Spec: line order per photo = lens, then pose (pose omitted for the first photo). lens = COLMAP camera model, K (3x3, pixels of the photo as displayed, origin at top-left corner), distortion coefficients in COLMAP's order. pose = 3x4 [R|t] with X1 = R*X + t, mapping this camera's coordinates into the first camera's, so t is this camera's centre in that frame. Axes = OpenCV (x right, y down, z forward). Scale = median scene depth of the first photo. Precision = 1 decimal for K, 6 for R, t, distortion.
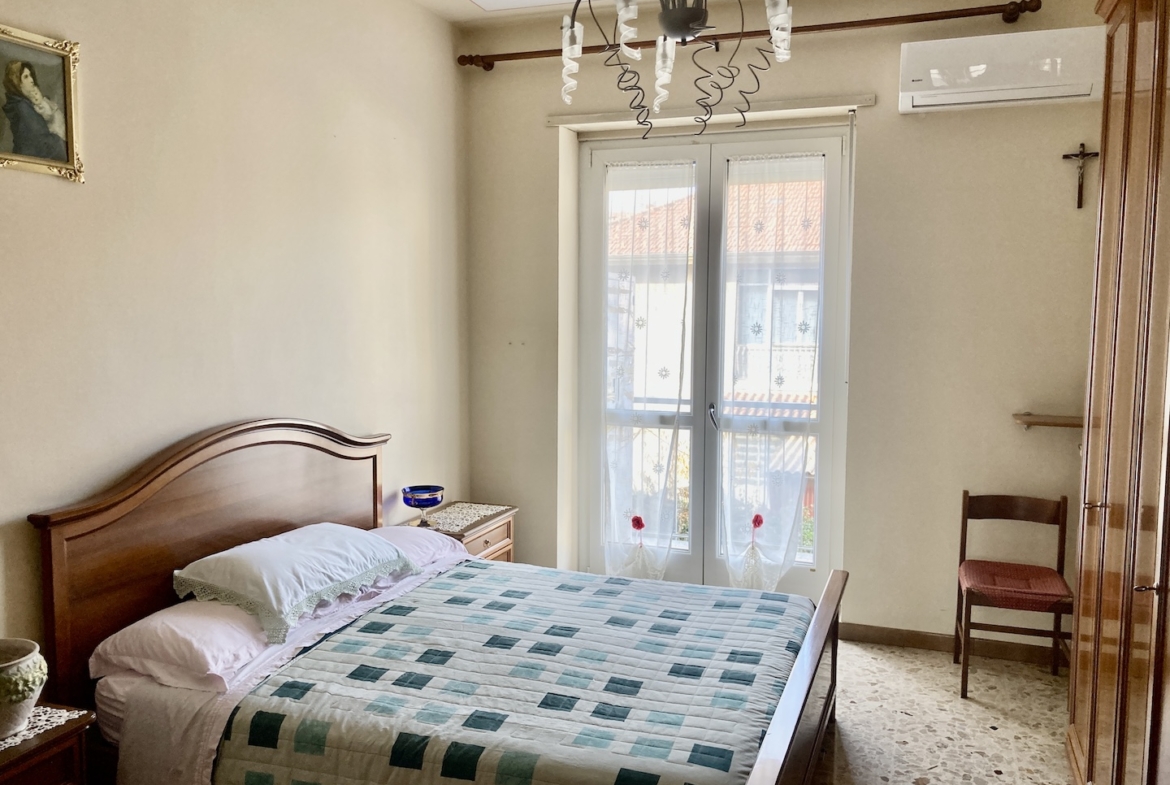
lens RADIAL K [[962.3, 0, 582.1], [0, 962.3, 392.0], [0, 0, 1]] dist [0.028088, 0.003778]
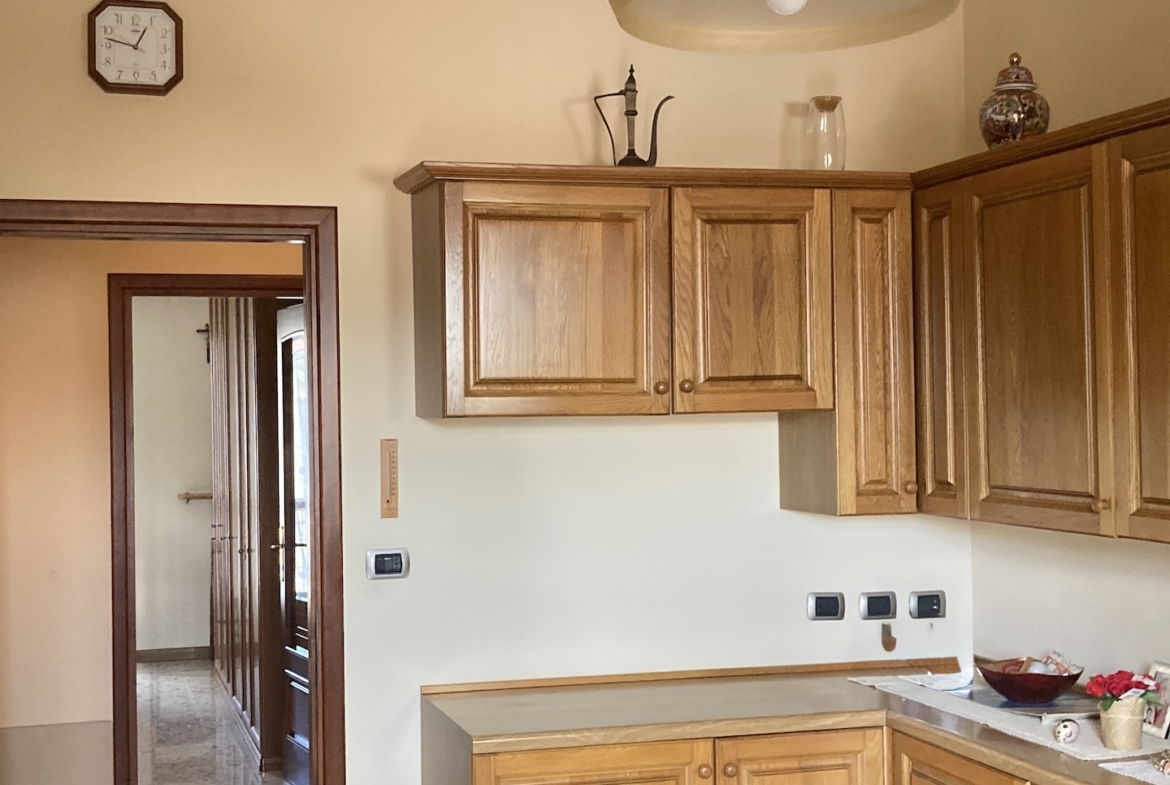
lens RADIAL K [[1571.7, 0, 579.3], [0, 1571.7, 385.2], [0, 0, 1]] dist [0.082835, 0.000000]
pose [[0.792574, -0.016647, 0.609549, -0.723036], [0.087115, 0.992465, -0.086168, 0.151676], [-0.603521, 0.121395, 0.788052, -1.736079]]
